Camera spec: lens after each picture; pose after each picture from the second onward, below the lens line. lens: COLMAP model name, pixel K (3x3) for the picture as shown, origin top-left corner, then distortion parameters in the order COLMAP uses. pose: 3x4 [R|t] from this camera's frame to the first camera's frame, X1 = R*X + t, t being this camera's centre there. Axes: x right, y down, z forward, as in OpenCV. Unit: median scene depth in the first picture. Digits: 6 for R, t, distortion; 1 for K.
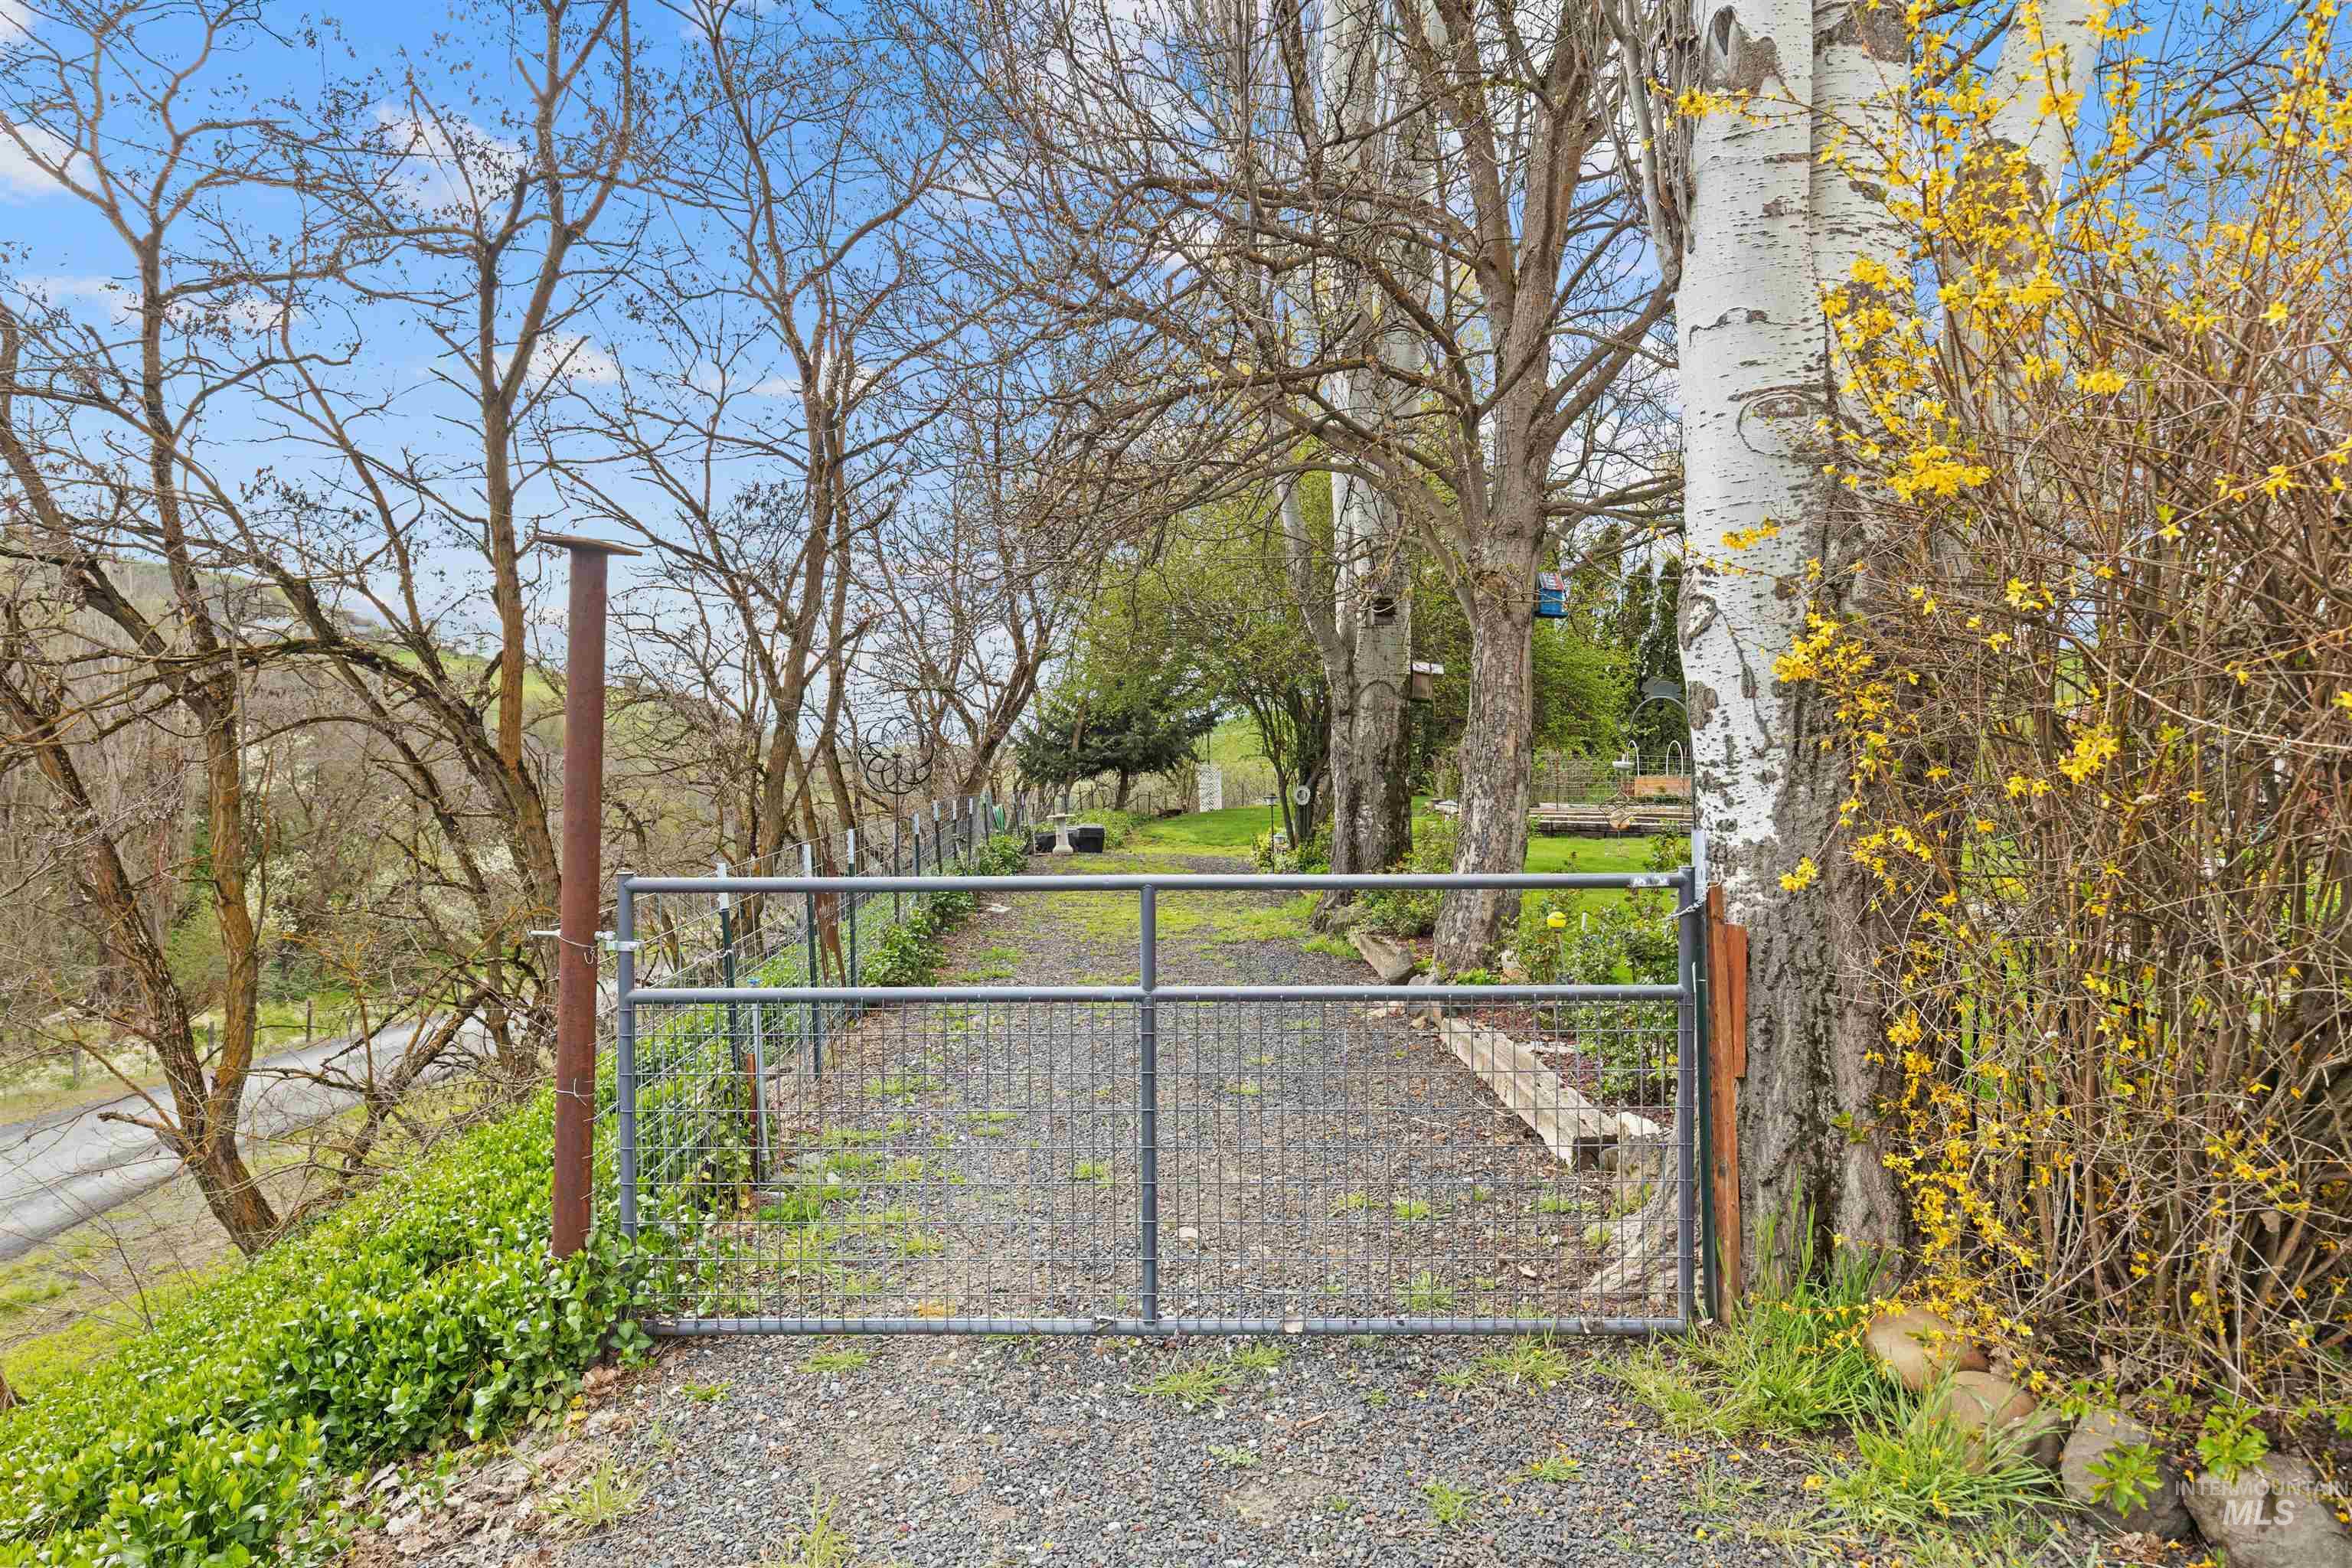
lens RADIAL K [[1439.1, 0, 1173.2], [0, 1439.1, 777.7], [0, 0, 1]] dist [-0.005751, 0.000121]
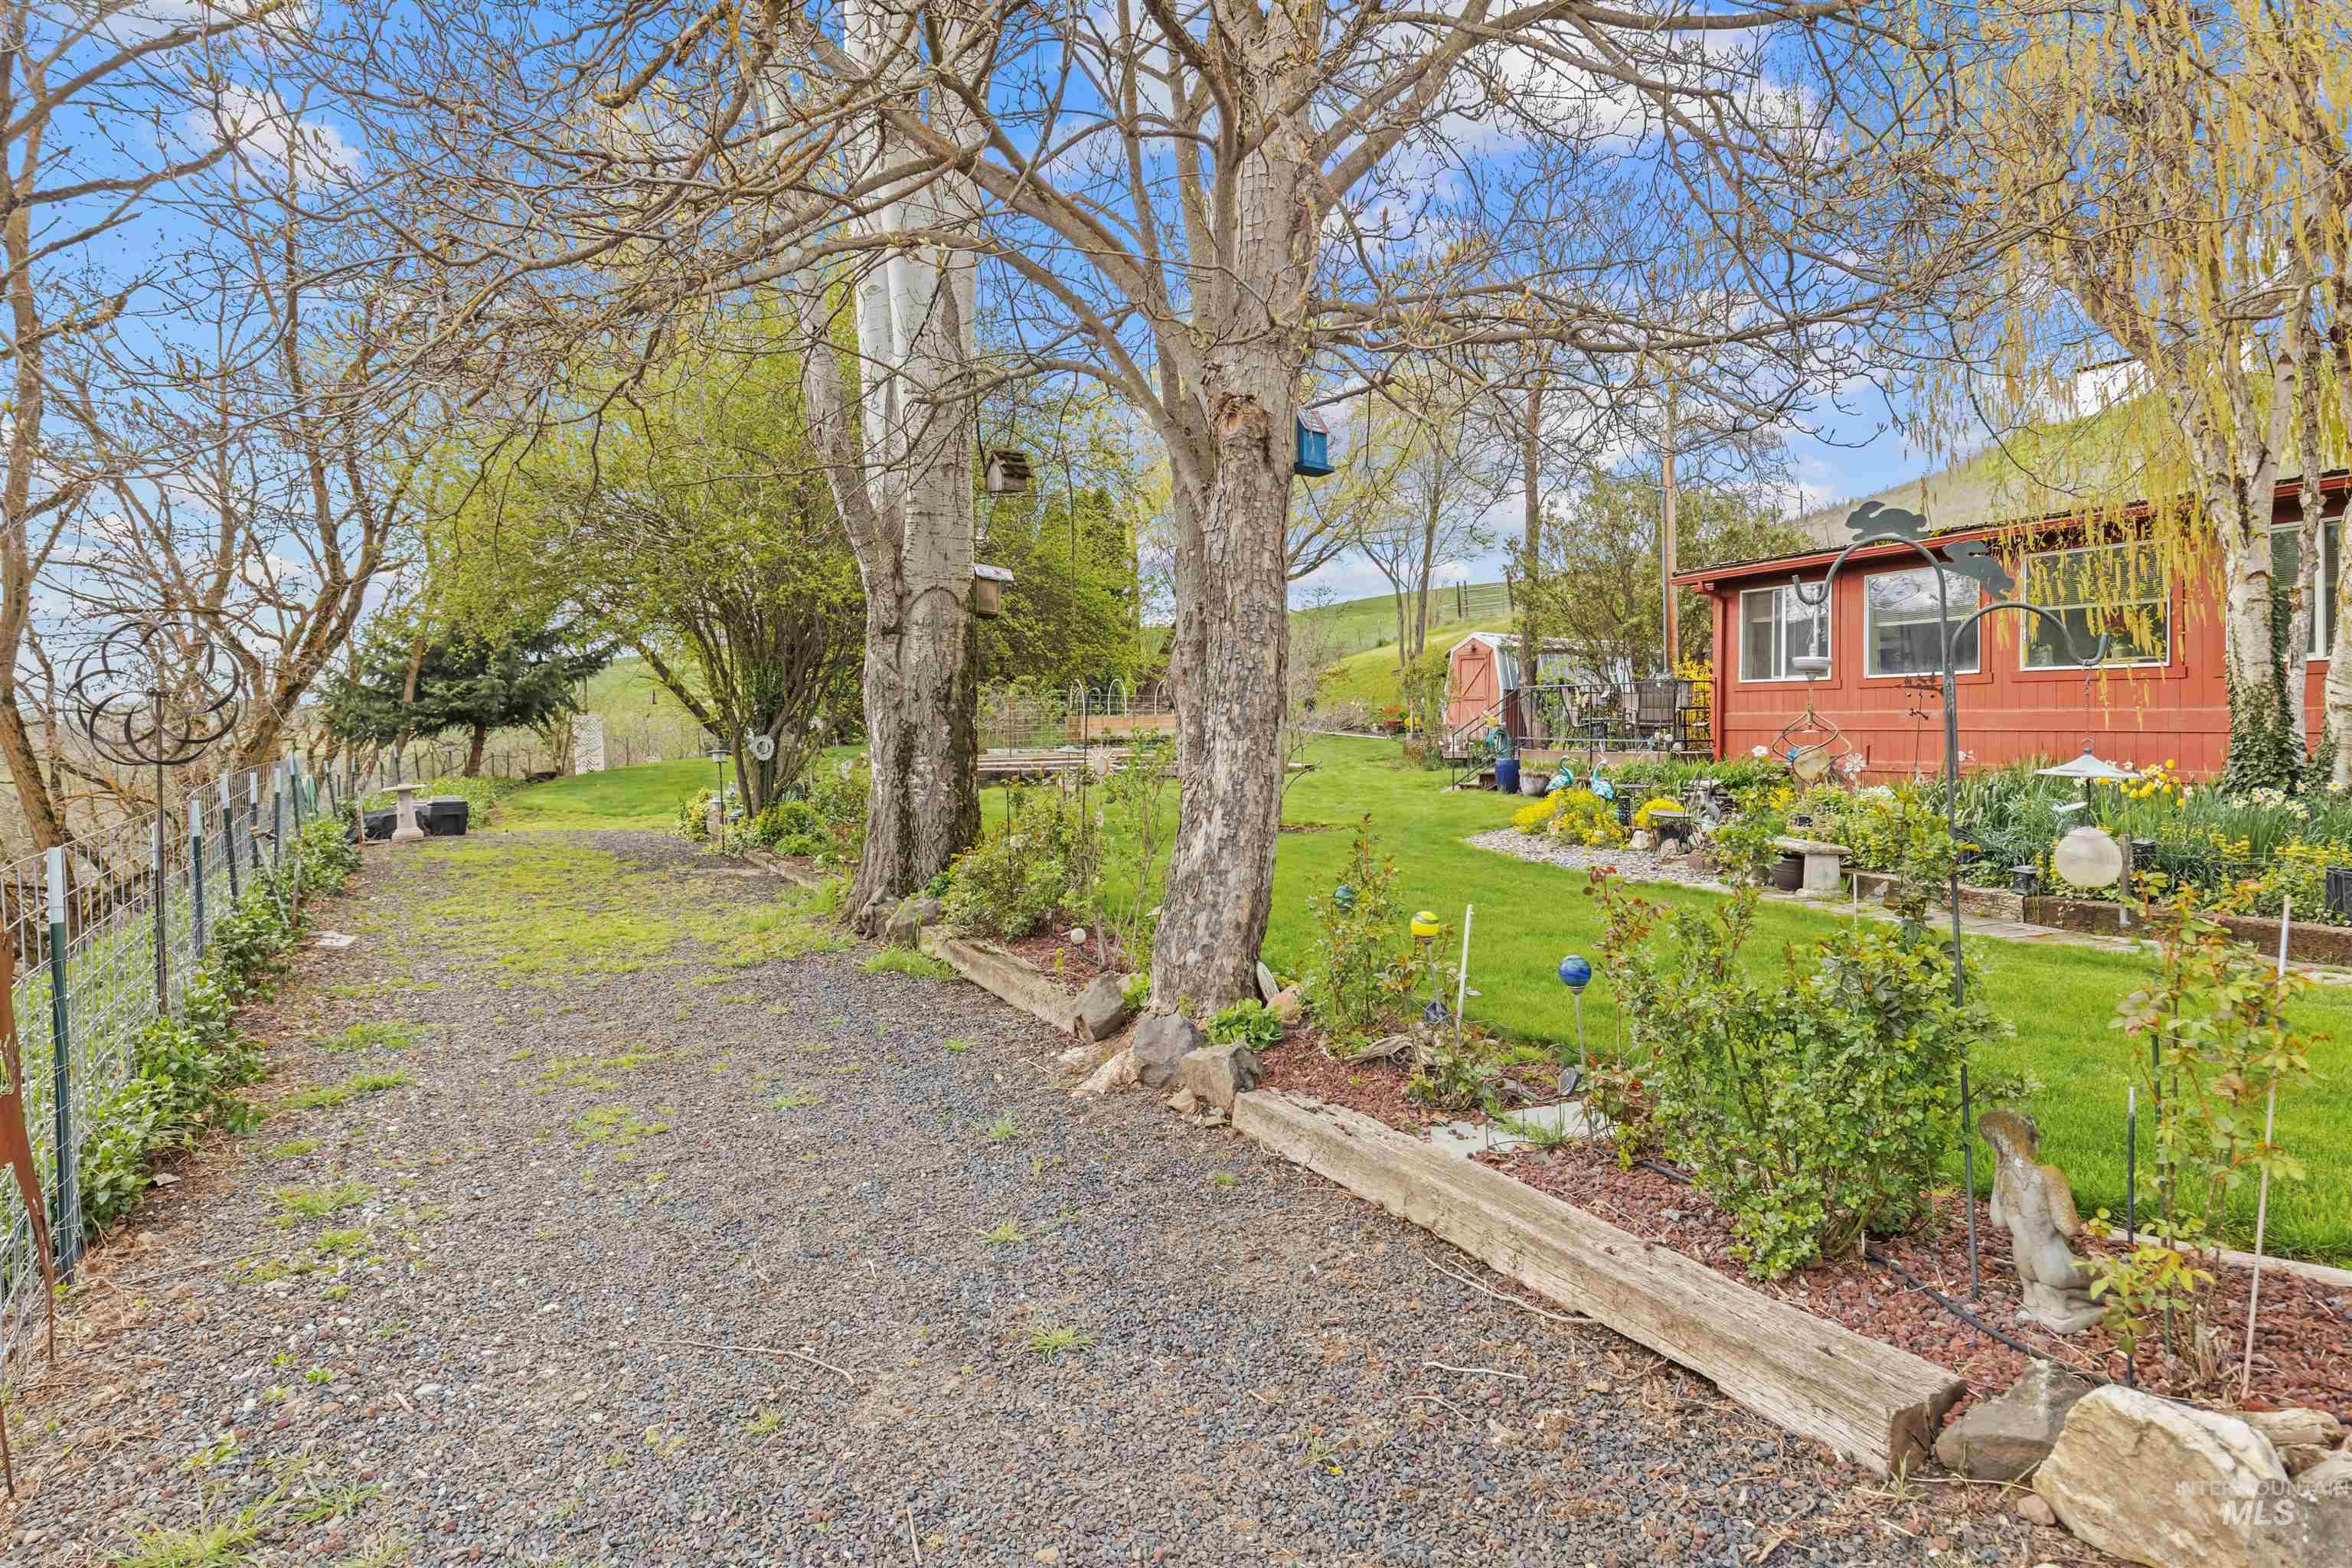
lens RADIAL K [[1439.1, 0, 1189.2], [0, 1439.1, 697.1], [0, 0, 1]] dist [-0.005751, 0.000121]
pose [[0.898202, -0.016831, 0.439260, -0.037920], [0.025946, 0.999554, -0.014755, 0.001754], [-0.438816, 0.024650, 0.898239, 0.165666]]
